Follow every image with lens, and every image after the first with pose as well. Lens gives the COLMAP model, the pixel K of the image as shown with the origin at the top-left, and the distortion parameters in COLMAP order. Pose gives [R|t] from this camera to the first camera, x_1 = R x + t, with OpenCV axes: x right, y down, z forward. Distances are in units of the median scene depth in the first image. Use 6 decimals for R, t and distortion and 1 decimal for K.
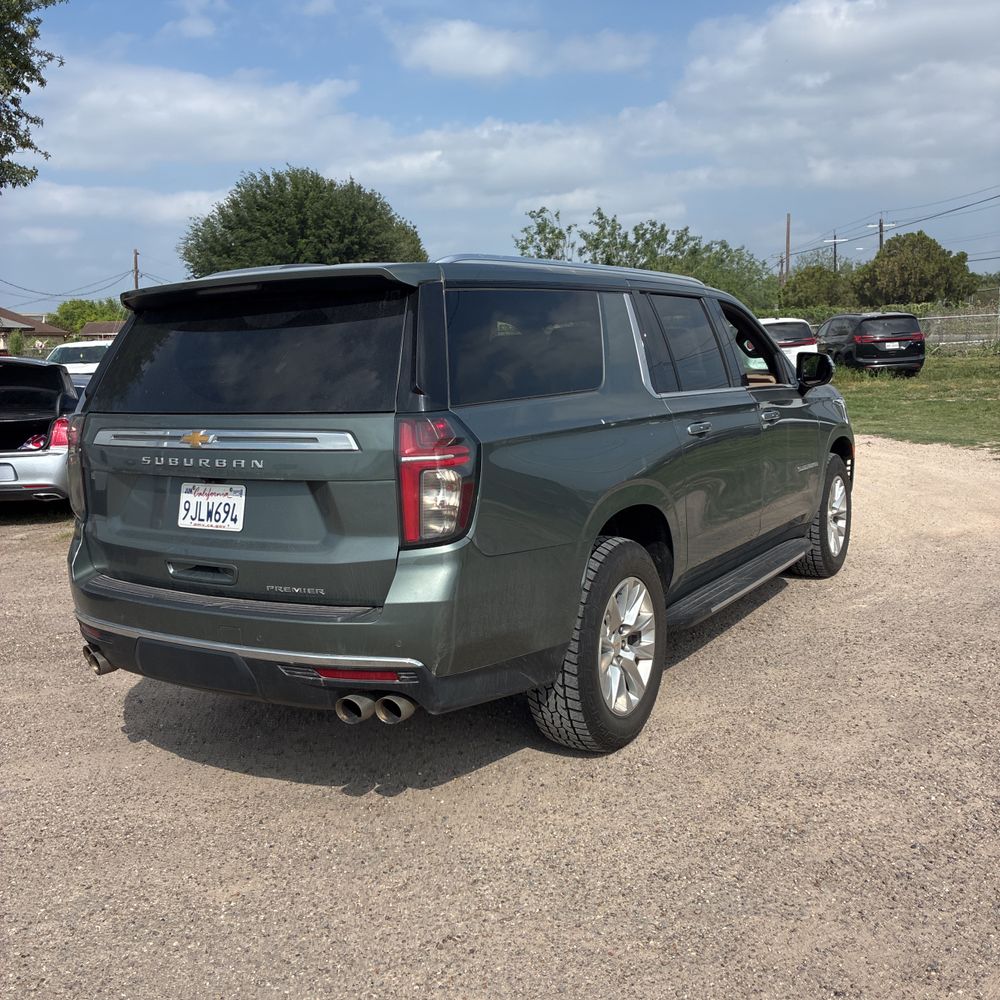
lens RADIAL K [[967.6, 0, 500.0], [0, 967.6, 500.0], [0, 0, 1]] dist [0.016719, 0.027409]
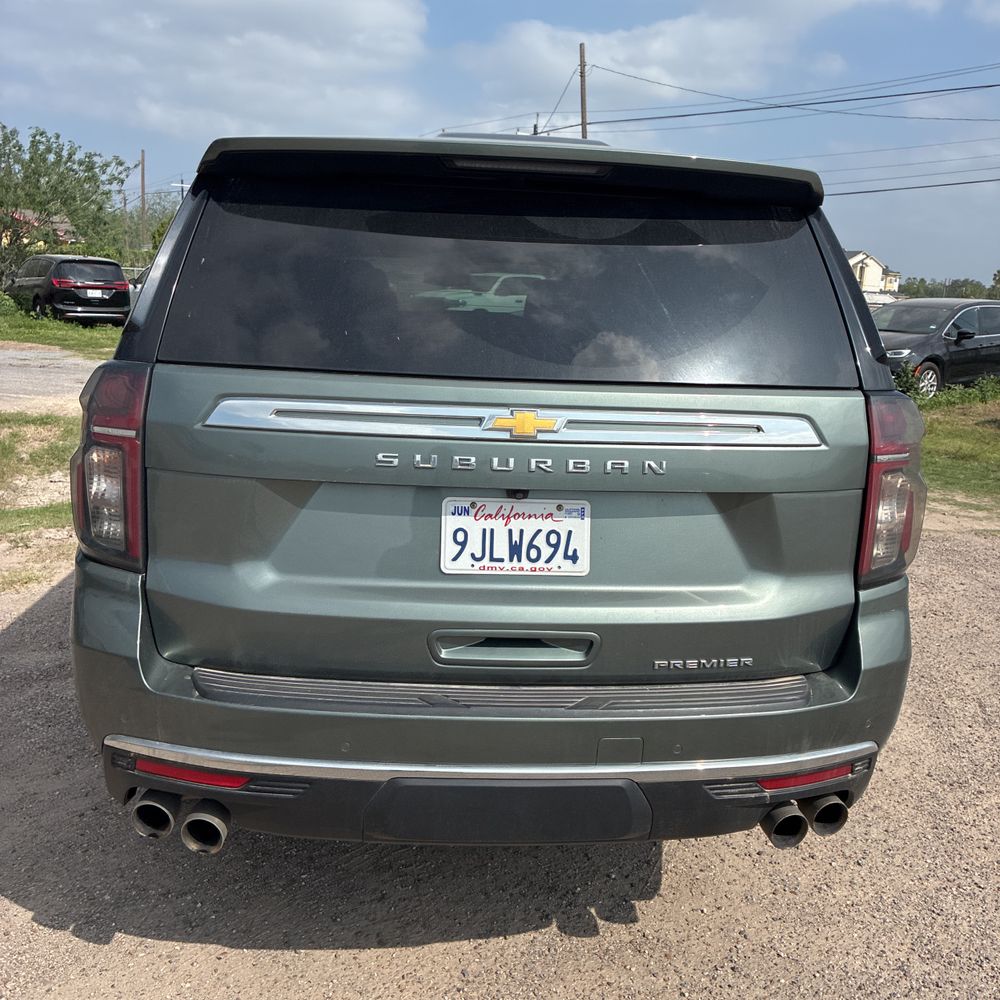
lens RADIAL K [[976.9, 0, 497.6], [0, 976.9, 509.6], [0, 0, 1]] dist [0.075447, -0.107005]
pose [[0.819180, -0.043825, 0.571859, -0.651725], [0.011011, 0.998094, 0.060717, -0.046371], [-0.573430, -0.043441, 0.818102, 0.520723]]
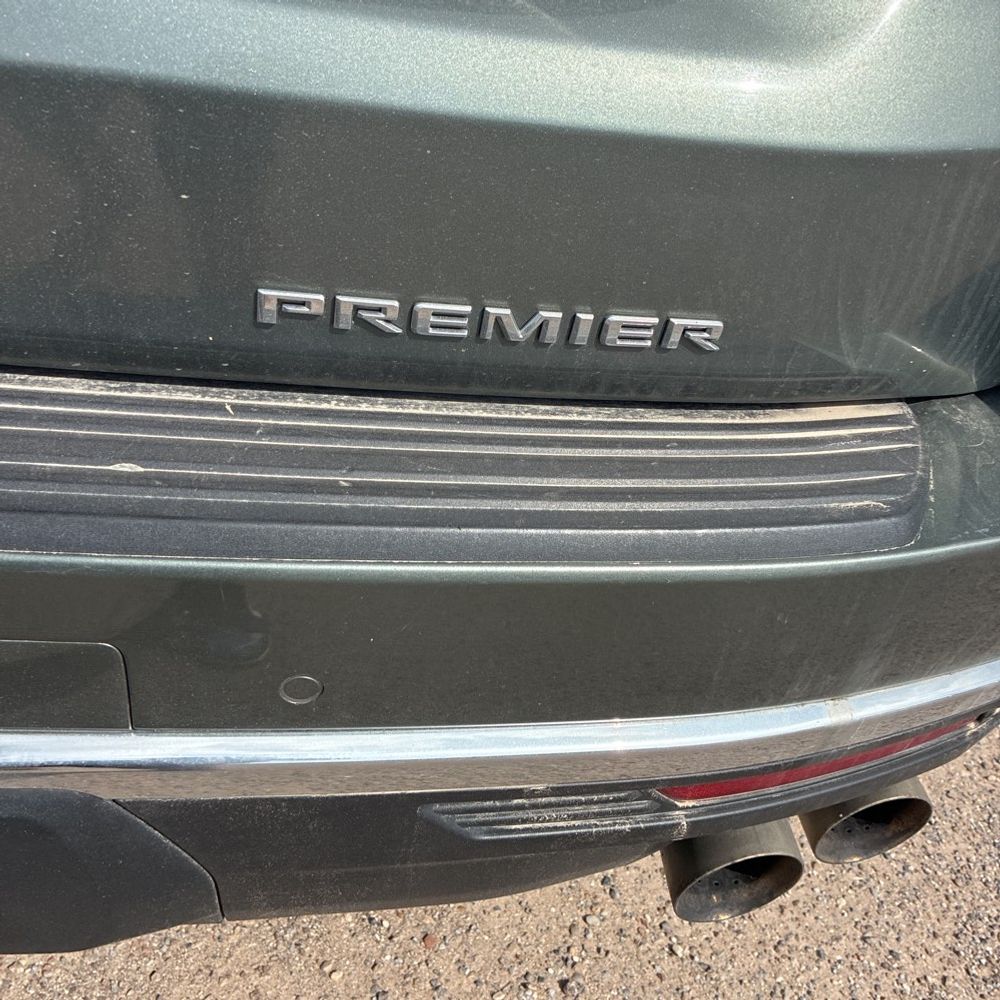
lens RADIAL K [[993.0, 0, 493.3], [0, 993.0, 504.9], [0, 0, 1]] dist [0.026086, -0.000347]
pose [[0.837151, -0.159564, 0.523180, -0.277511], [-0.092118, 0.901711, 0.422411, 0.052704], [-0.539159, -0.401816, 0.740170, 0.831717]]
